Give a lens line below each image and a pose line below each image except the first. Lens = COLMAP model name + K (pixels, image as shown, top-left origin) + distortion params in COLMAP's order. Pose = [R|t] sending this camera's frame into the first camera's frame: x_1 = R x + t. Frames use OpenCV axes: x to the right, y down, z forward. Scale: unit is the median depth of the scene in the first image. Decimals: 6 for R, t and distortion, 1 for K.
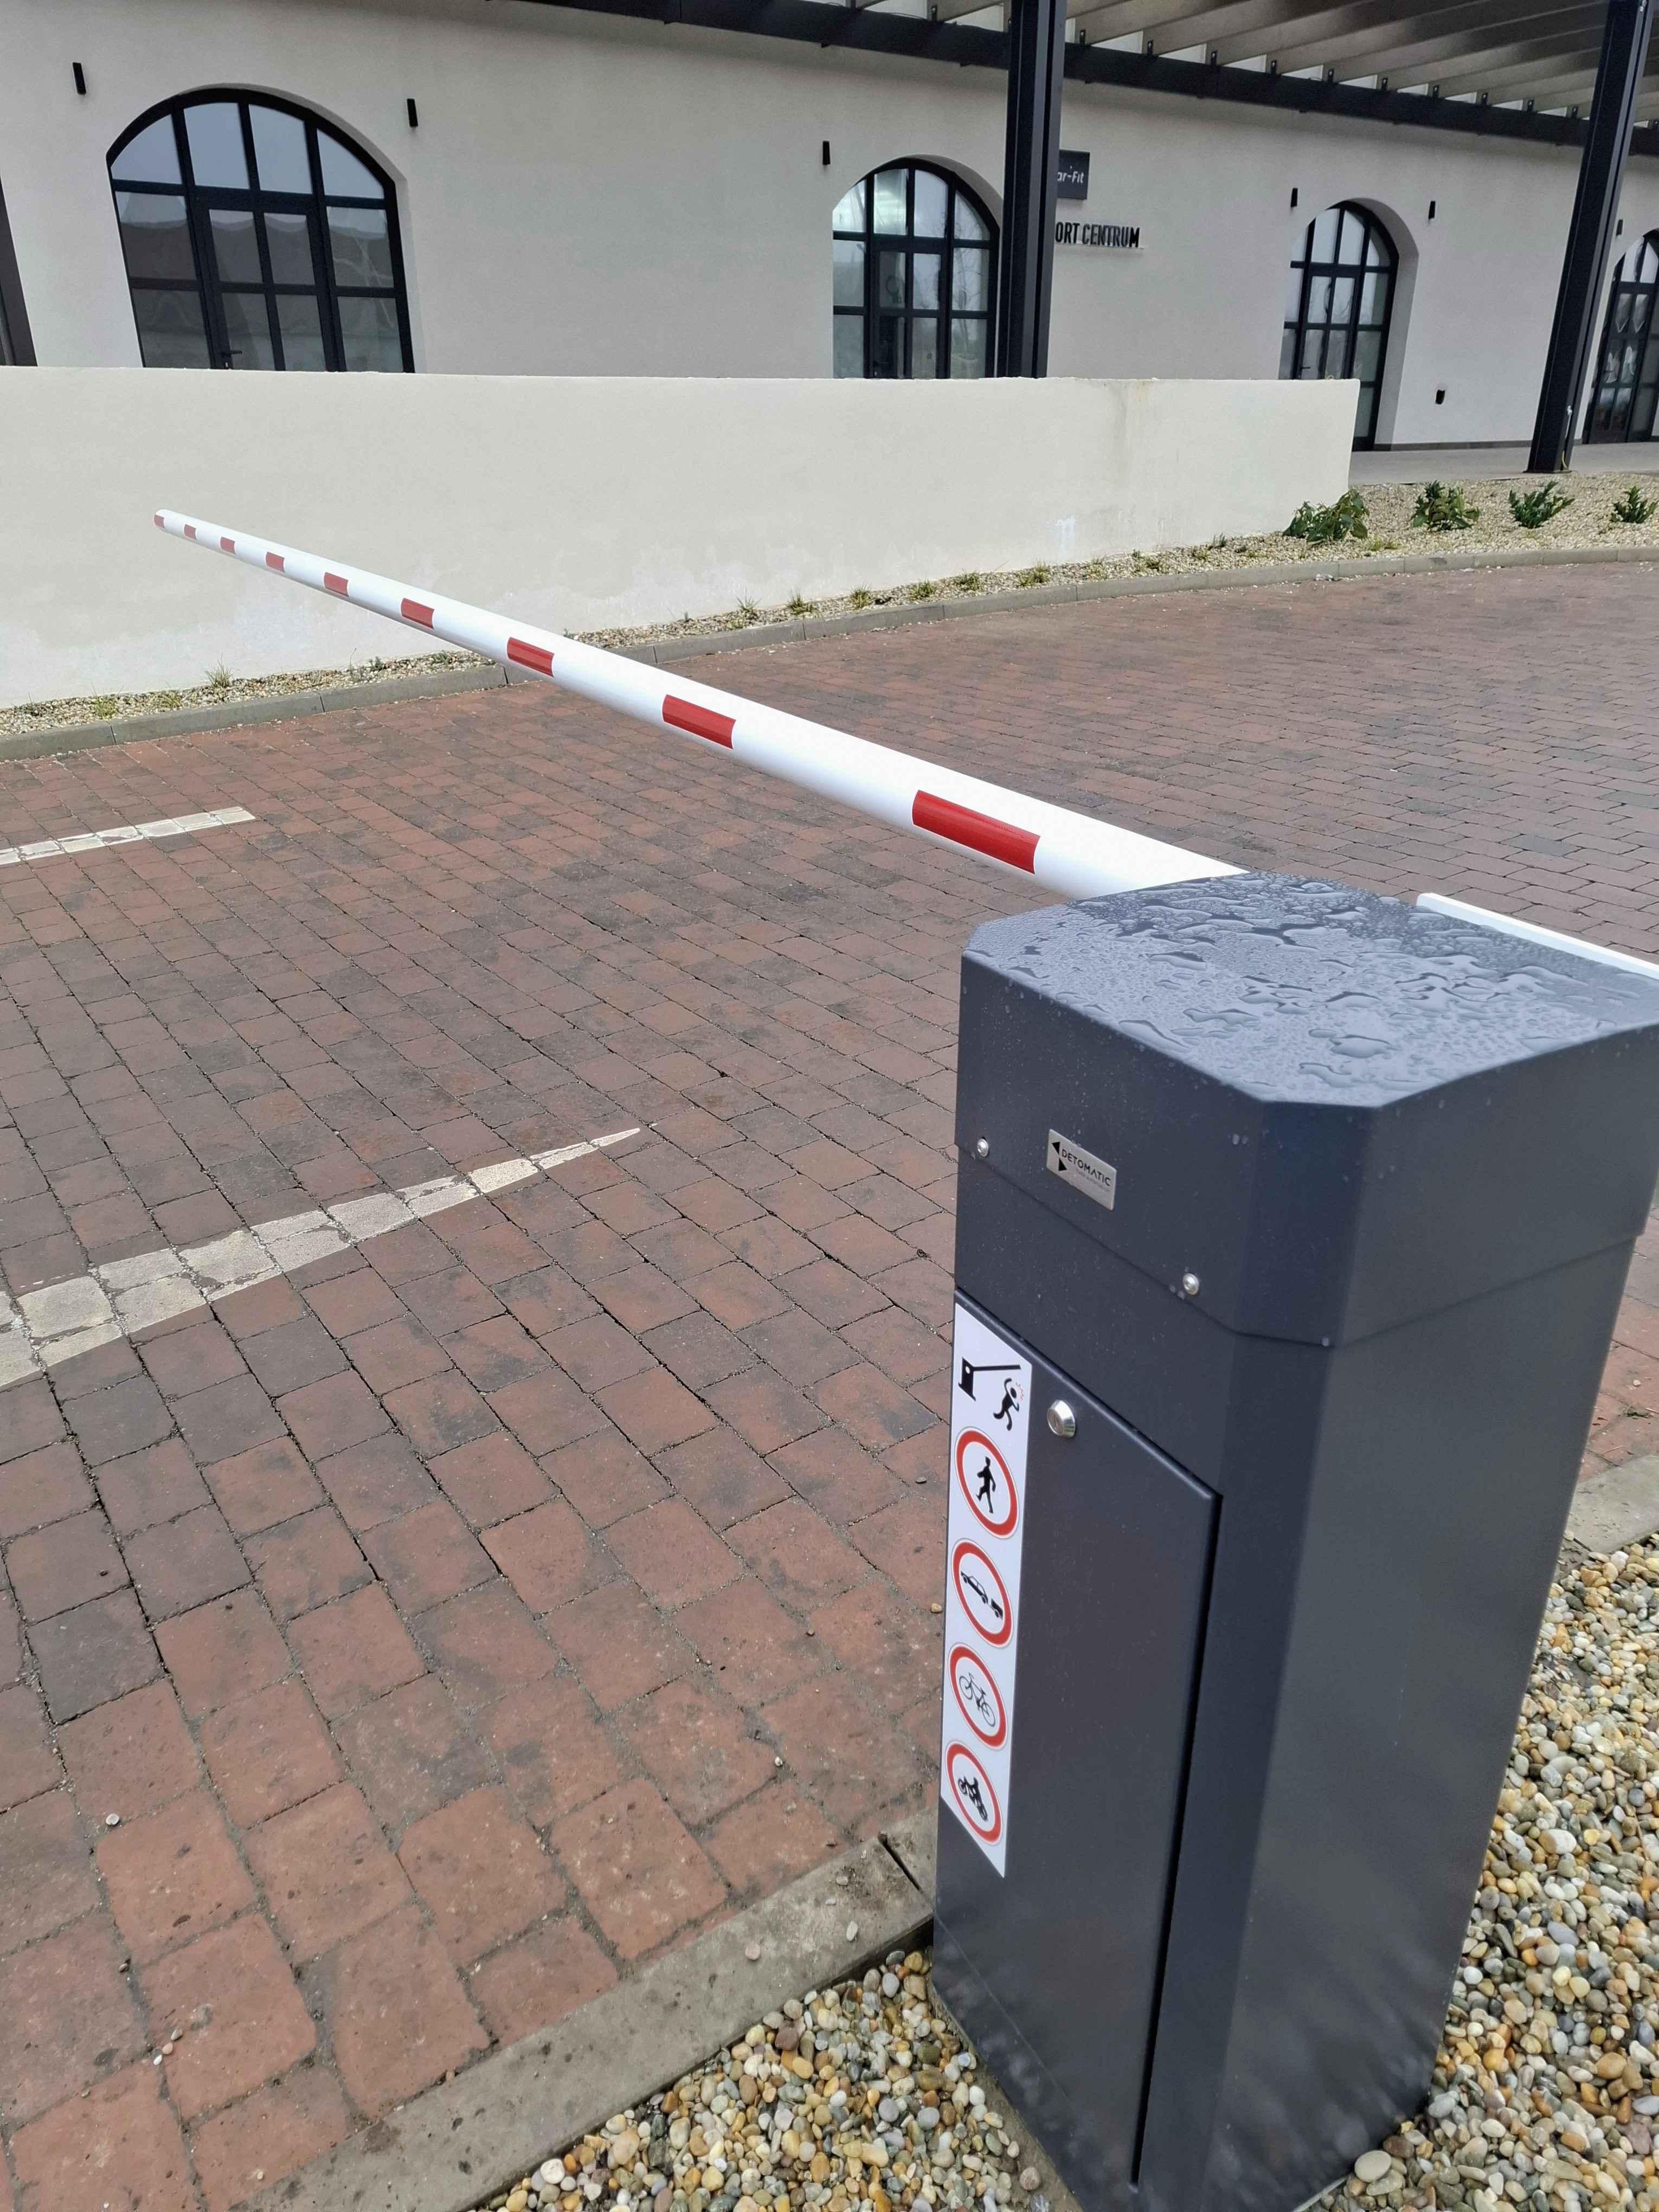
lens RADIAL K [[1572.1, 0, 829.5], [0, 1572.1, 1106.0], [0, 0, 1]] dist [0.112501, -0.172563]
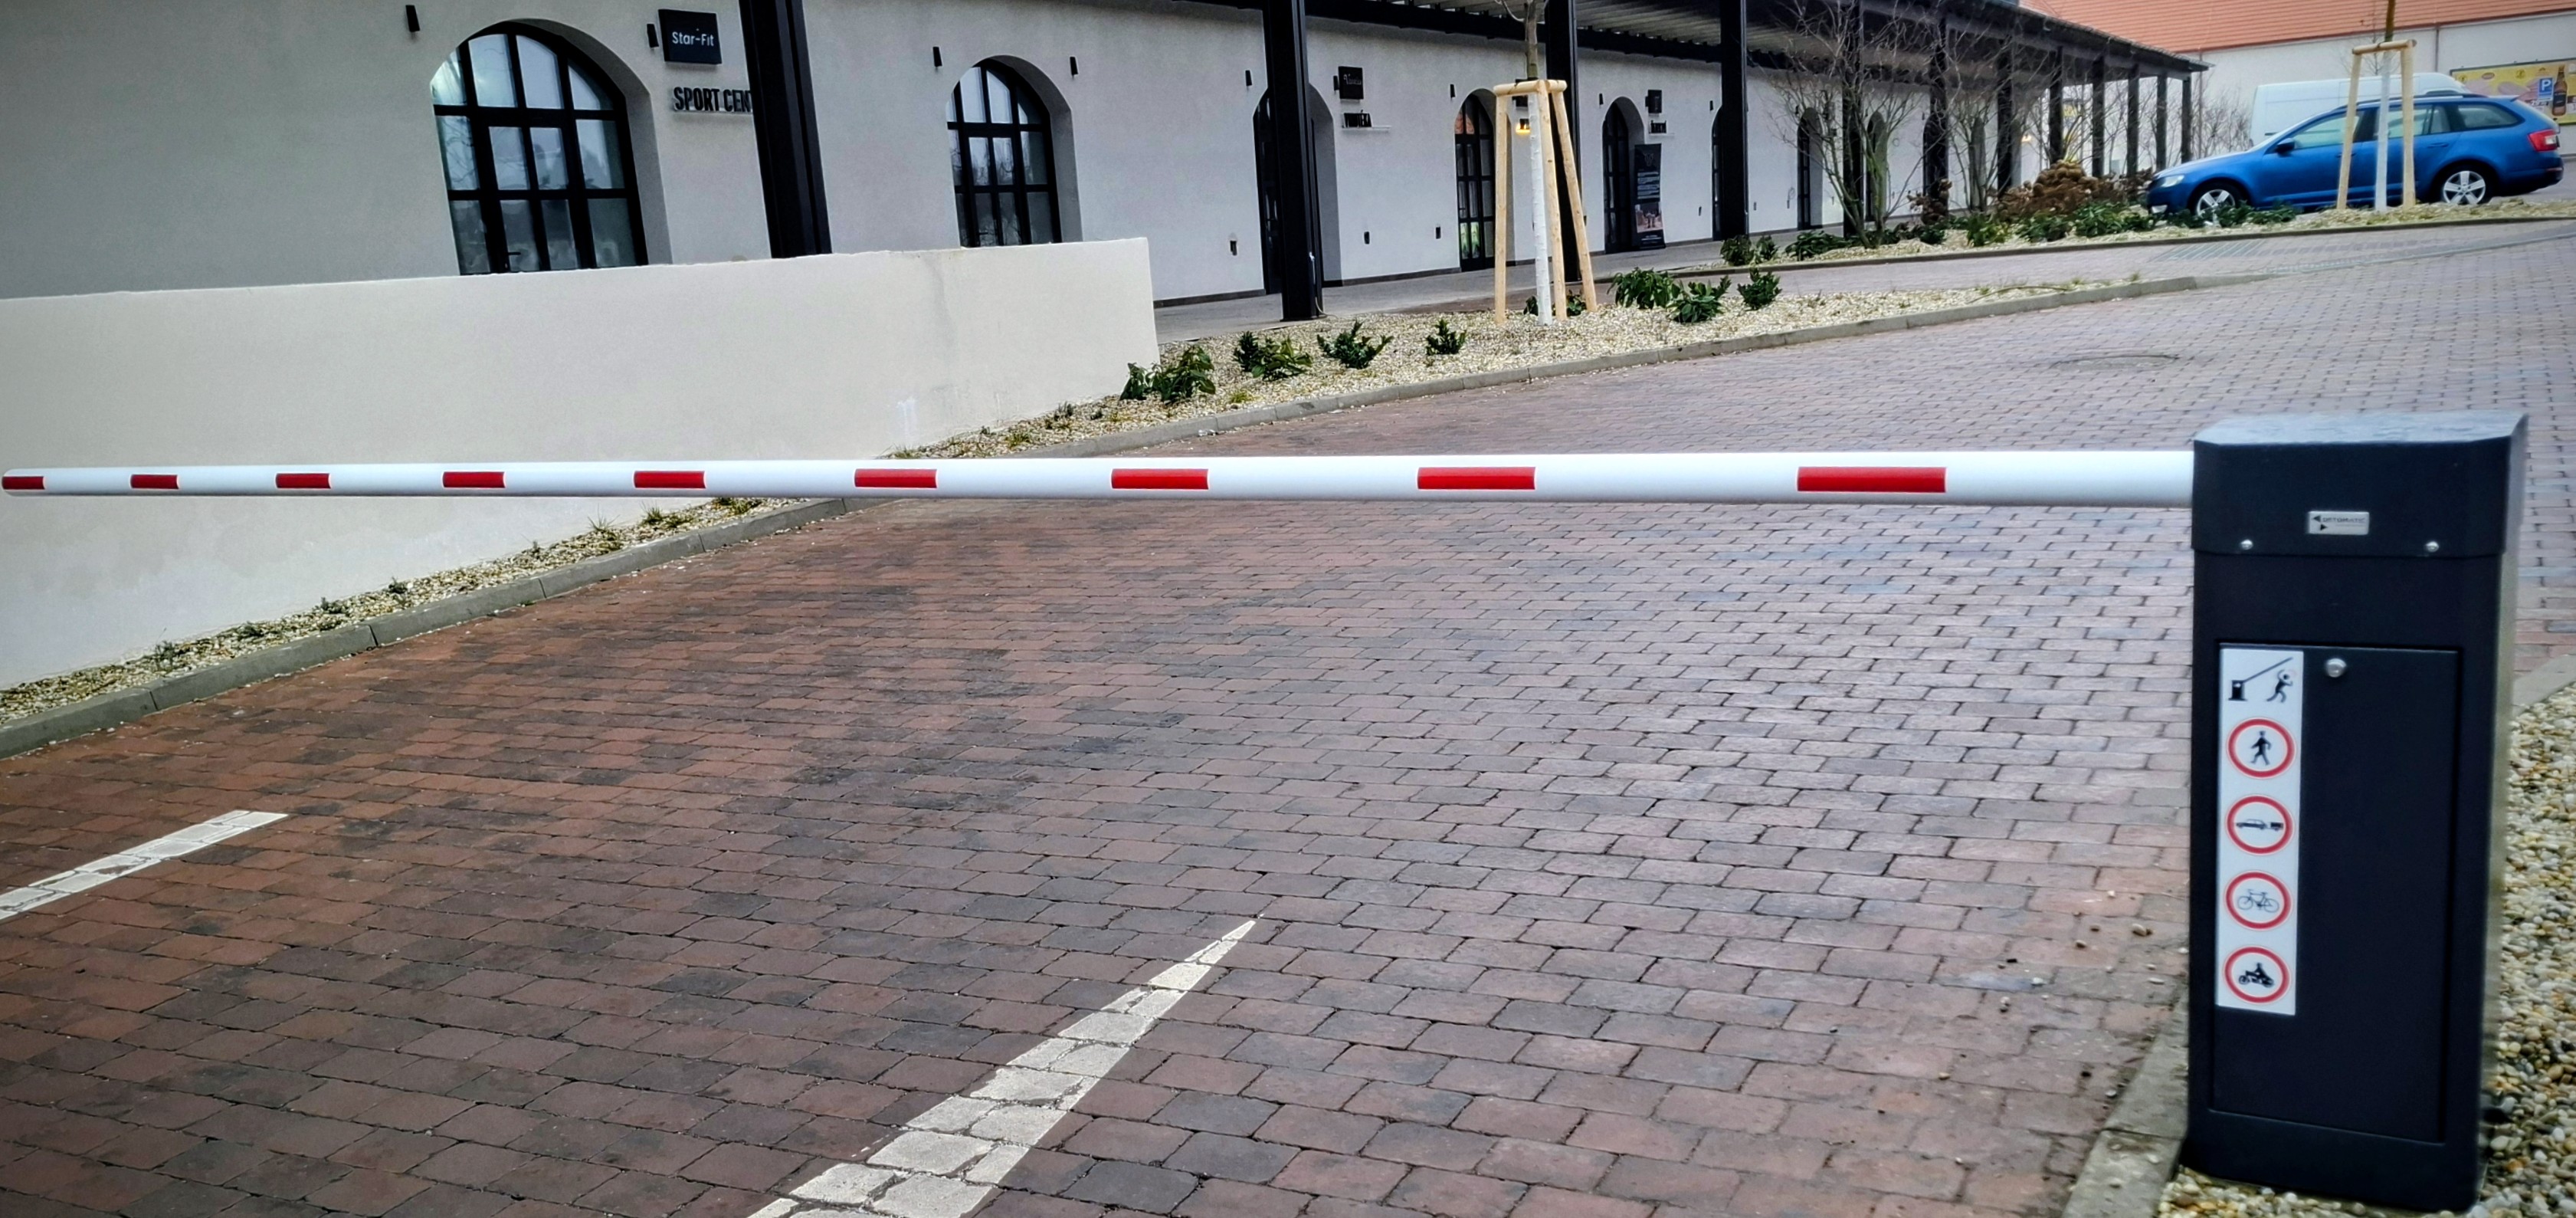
lens RADIAL K [[2159.7, 0, 1288.0], [0, 2159.7, 609.0], [0, 0, 1]] dist [0.216235, -0.464865]
pose [[0.887545, -0.136348, 0.440083, -0.471864], [0.247692, 0.946631, -0.206248, 0.081188], [-0.388475, 0.292059, 0.873950, -0.190724]]
